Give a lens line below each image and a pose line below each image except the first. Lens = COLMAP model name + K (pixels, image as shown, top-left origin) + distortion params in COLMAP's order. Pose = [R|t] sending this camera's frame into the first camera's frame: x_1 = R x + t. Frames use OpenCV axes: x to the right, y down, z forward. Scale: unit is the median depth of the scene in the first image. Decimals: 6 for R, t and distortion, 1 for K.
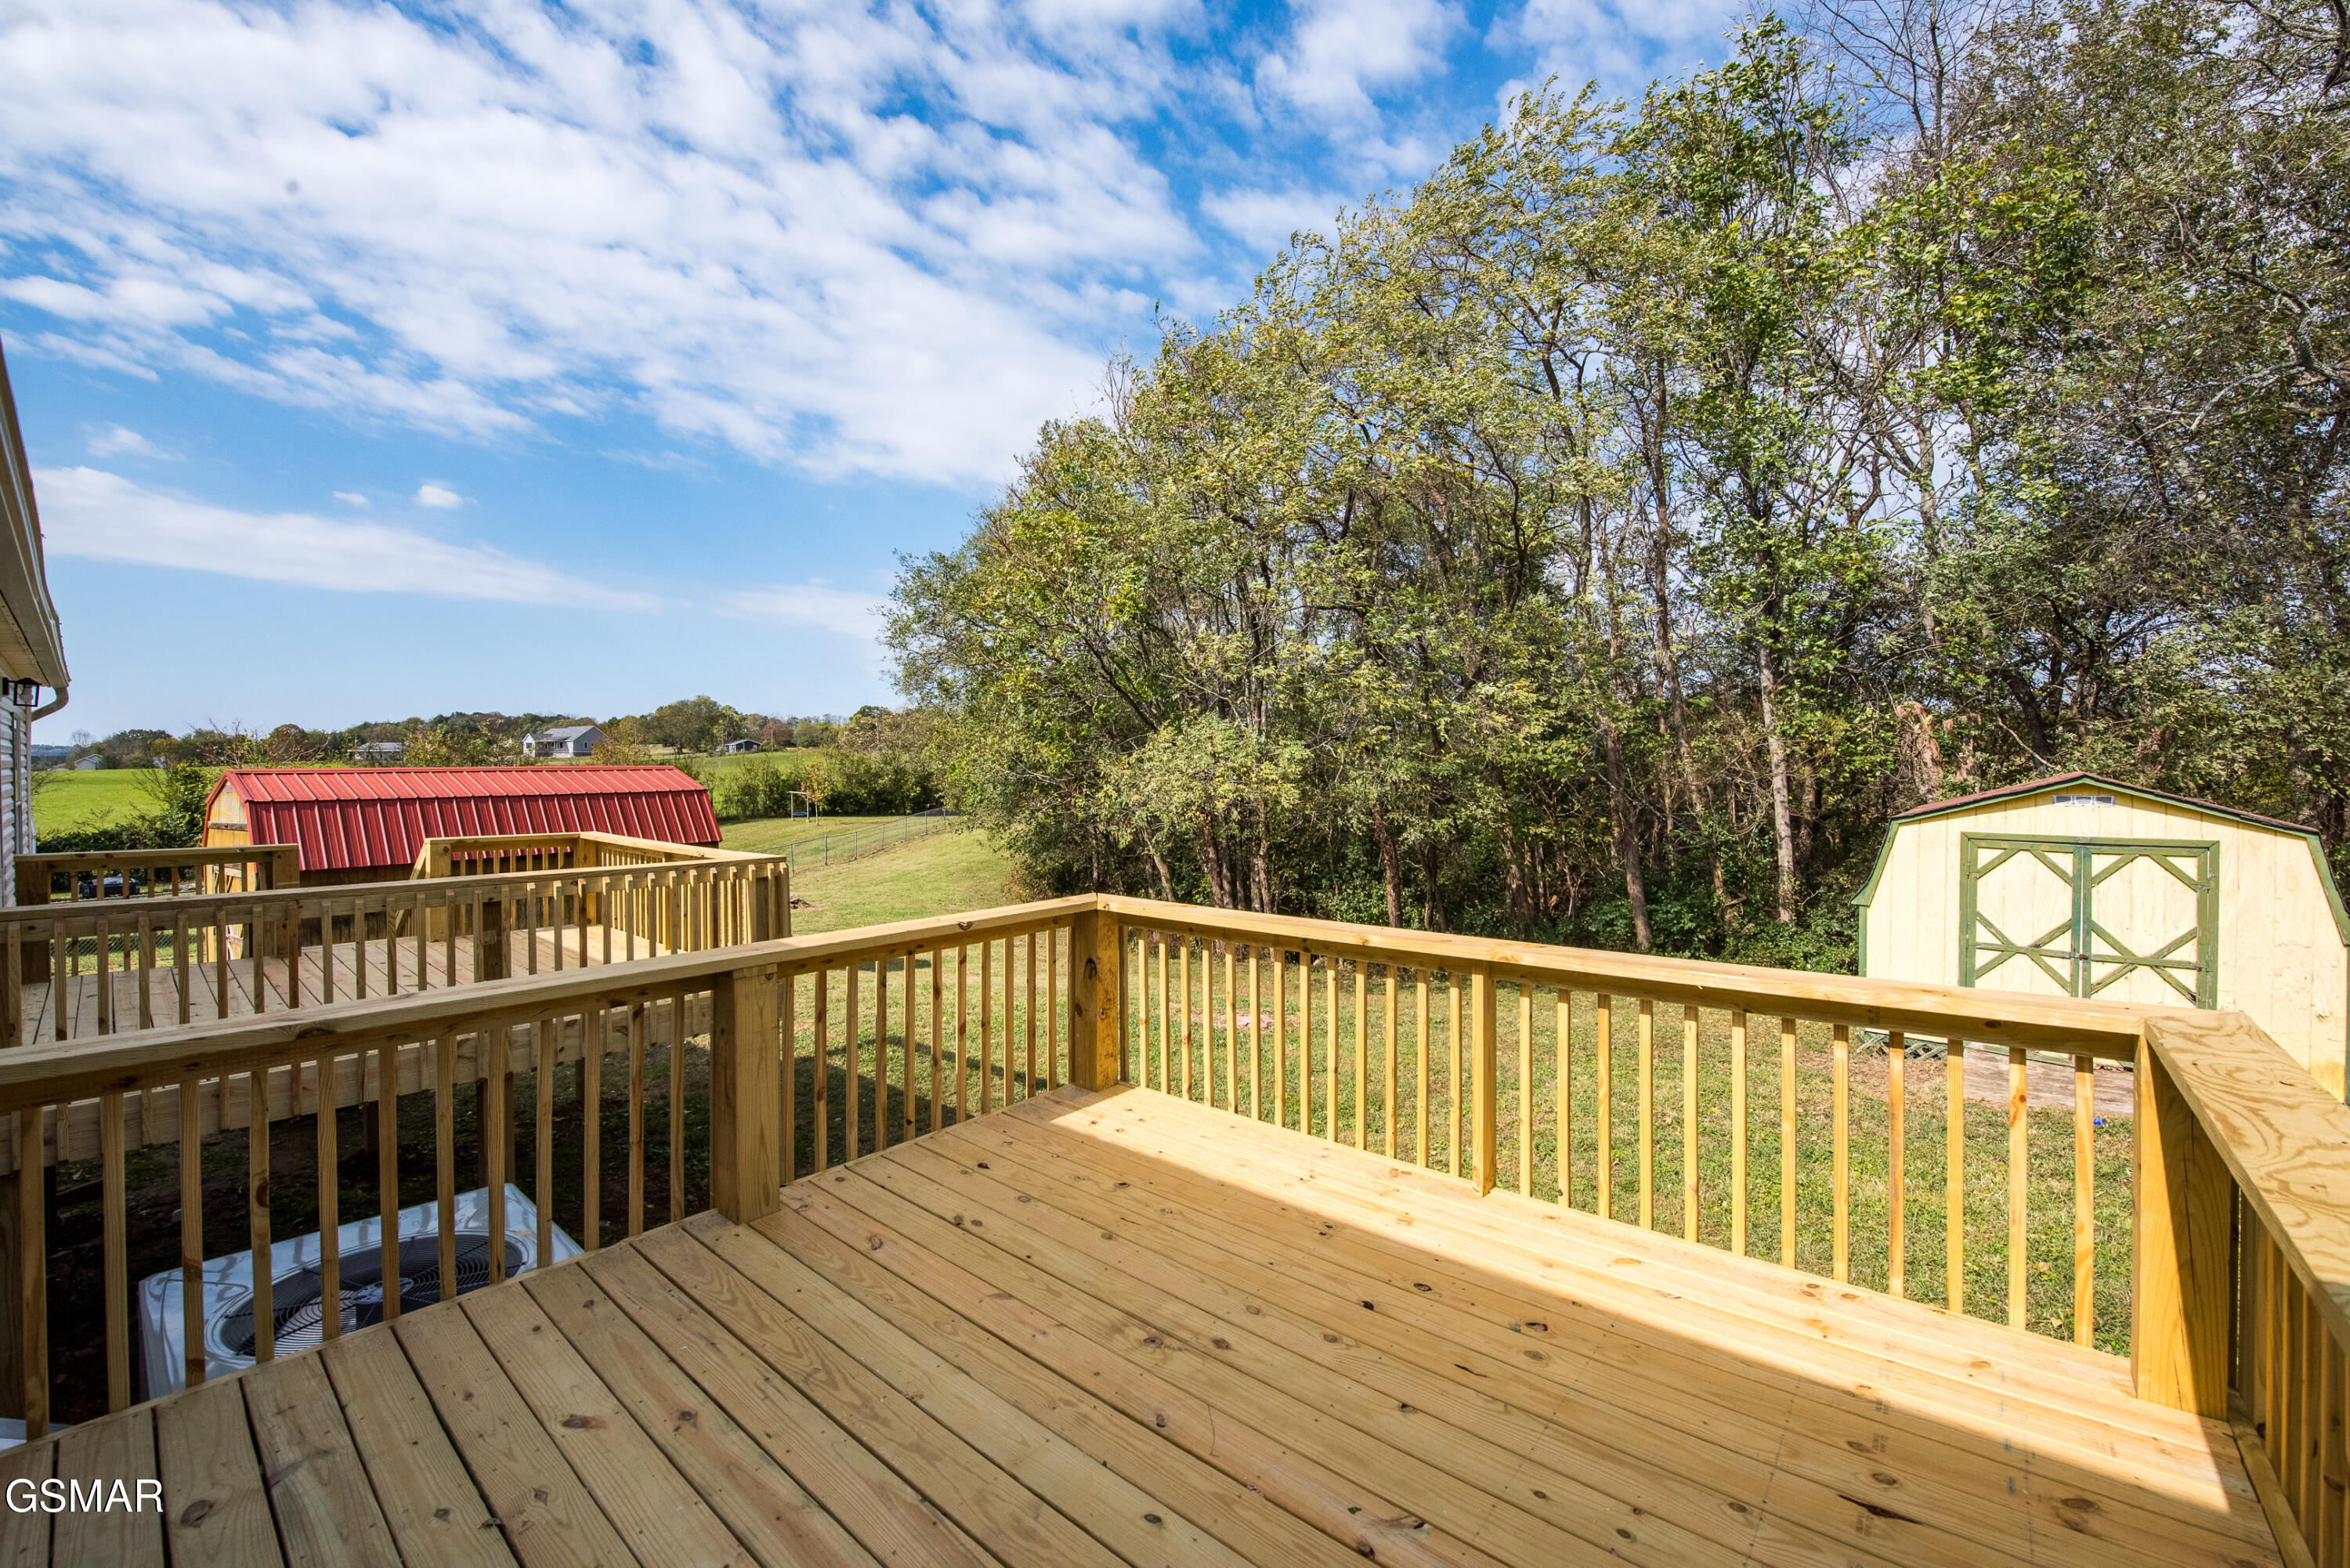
lens RADIAL K [[926.1, 0, 1170.8], [0, 926.1, 770.1], [0, 0, 1]] dist [0.013802, -0.004013]
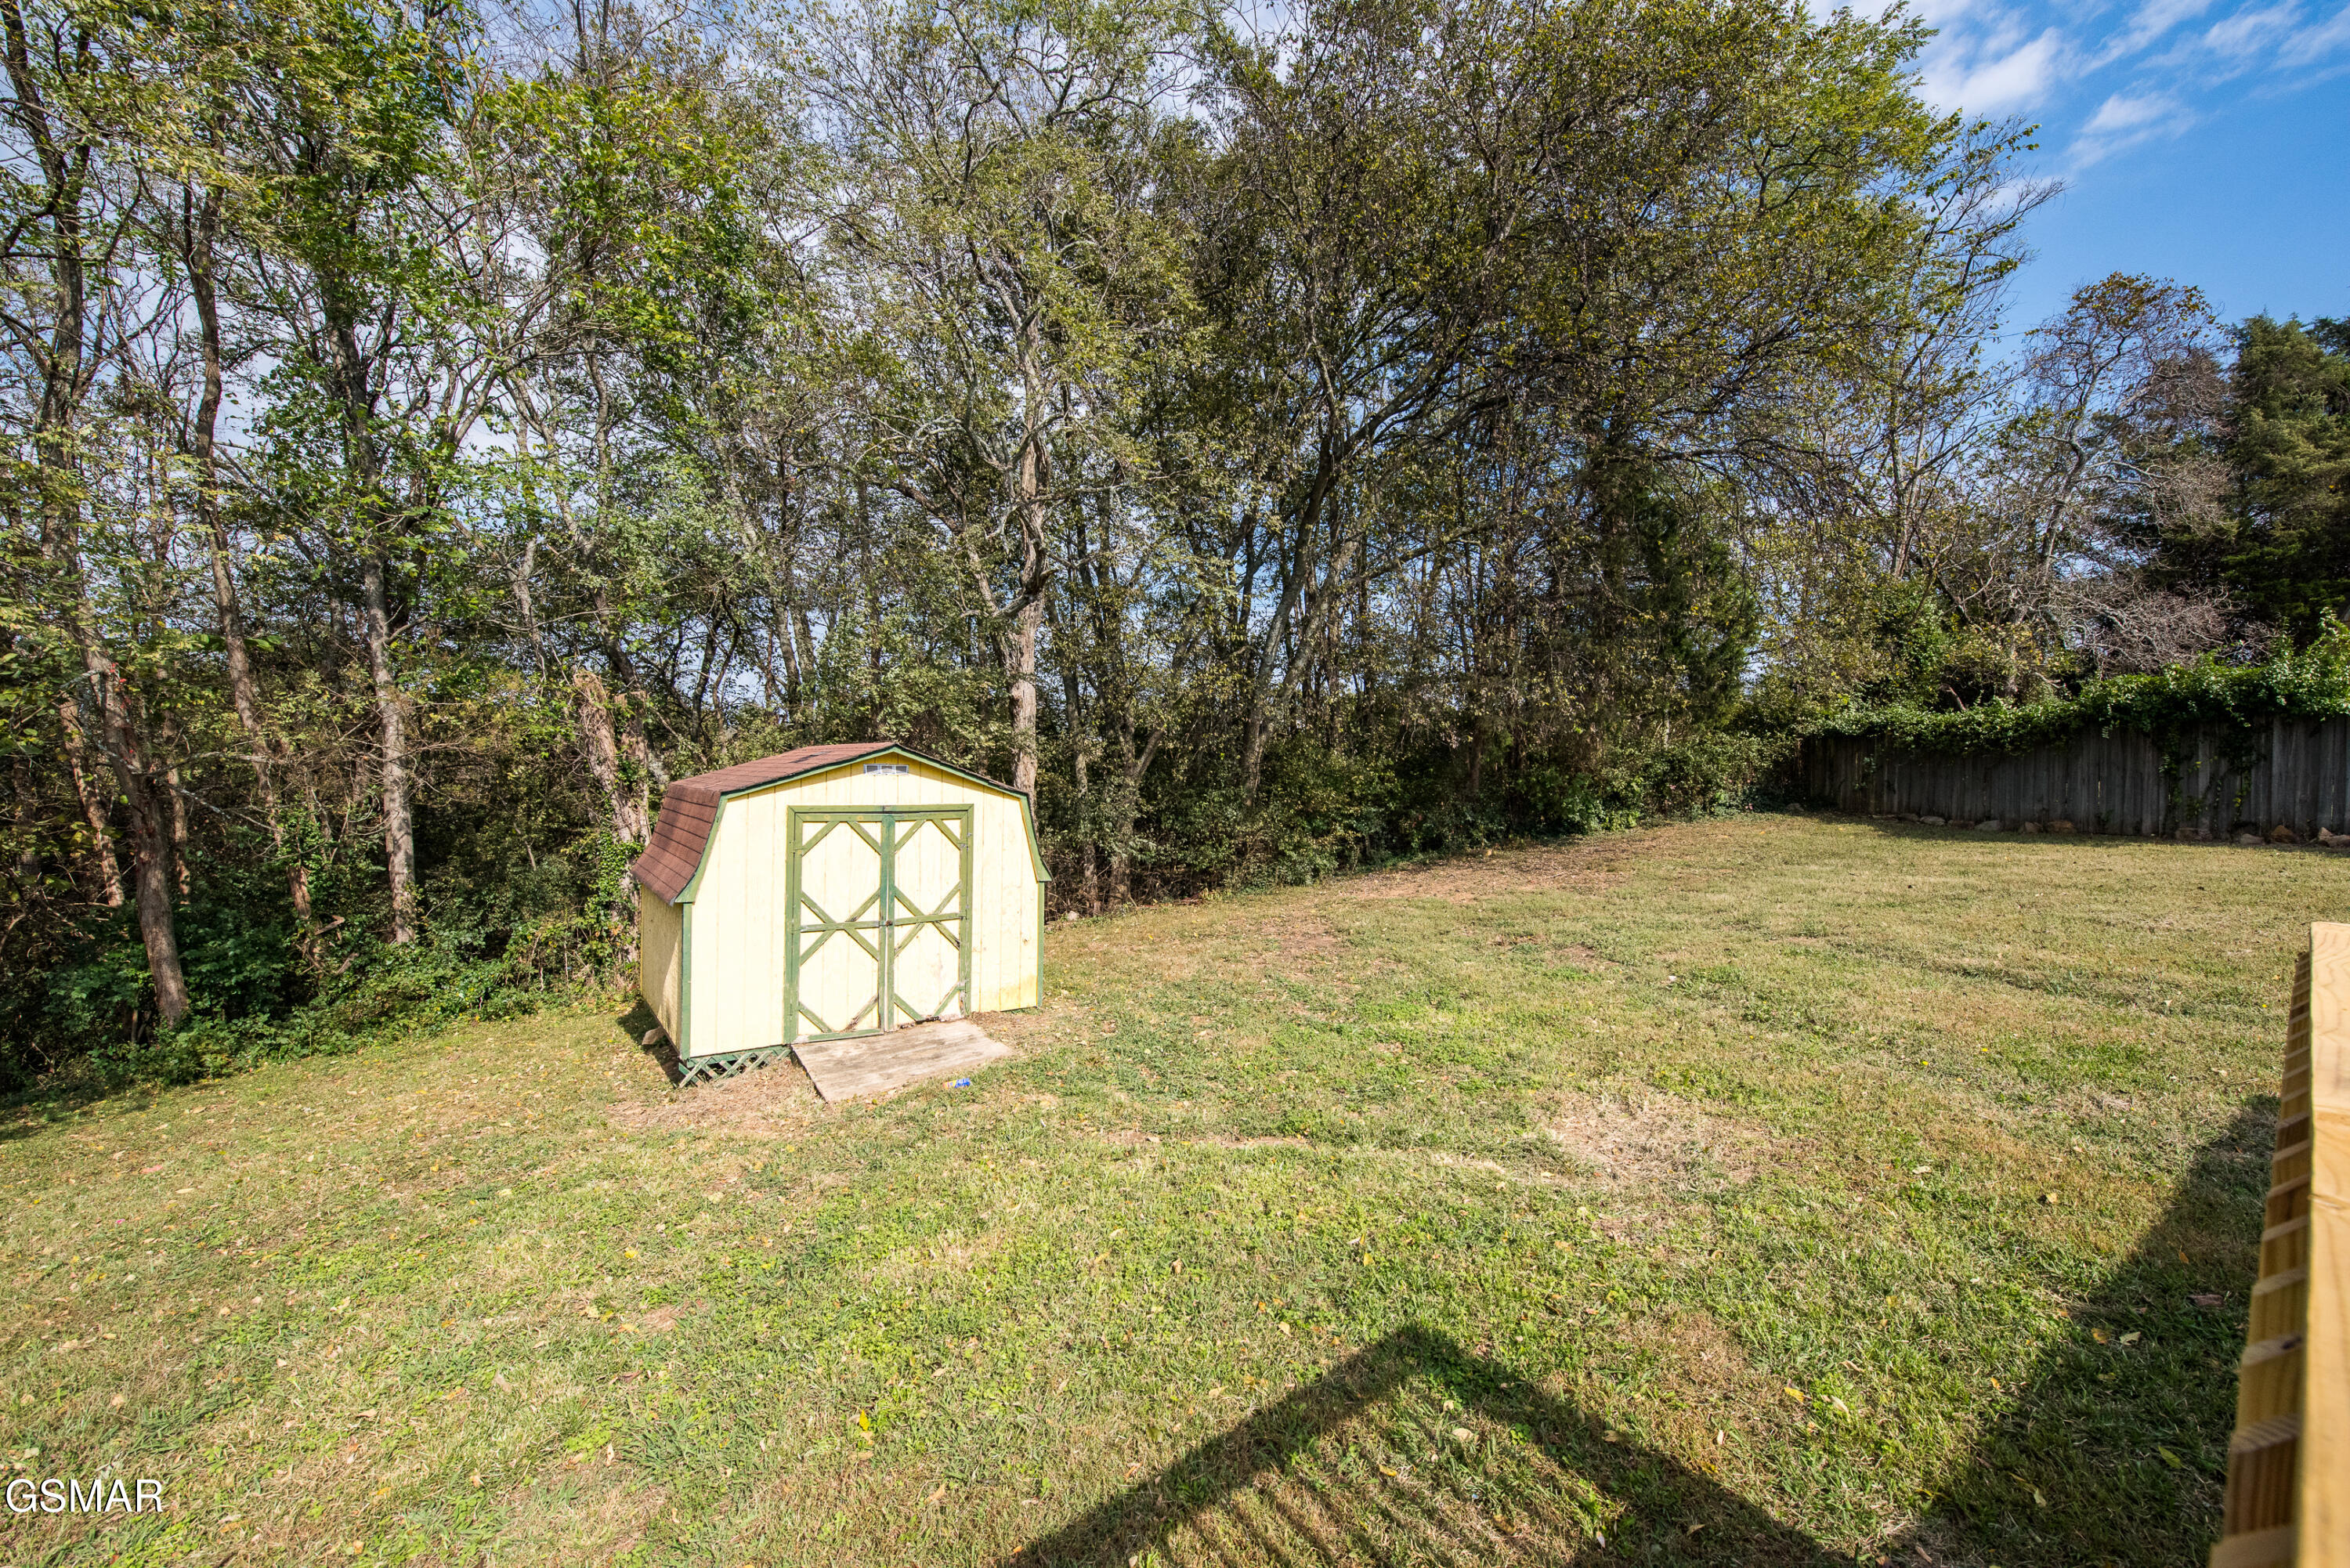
lens RADIAL K [[926.1, 0, 1170.8], [0, 926.1, 770.1], [0, 0, 1]] dist [0.013802, -0.004013]
pose [[0.263576, 0.009172, 0.964595, 0.083446], [-0.005505, 0.999953, -0.008004, 0.039045], [-0.964623, -0.003201, 0.263614, 0.432598]]
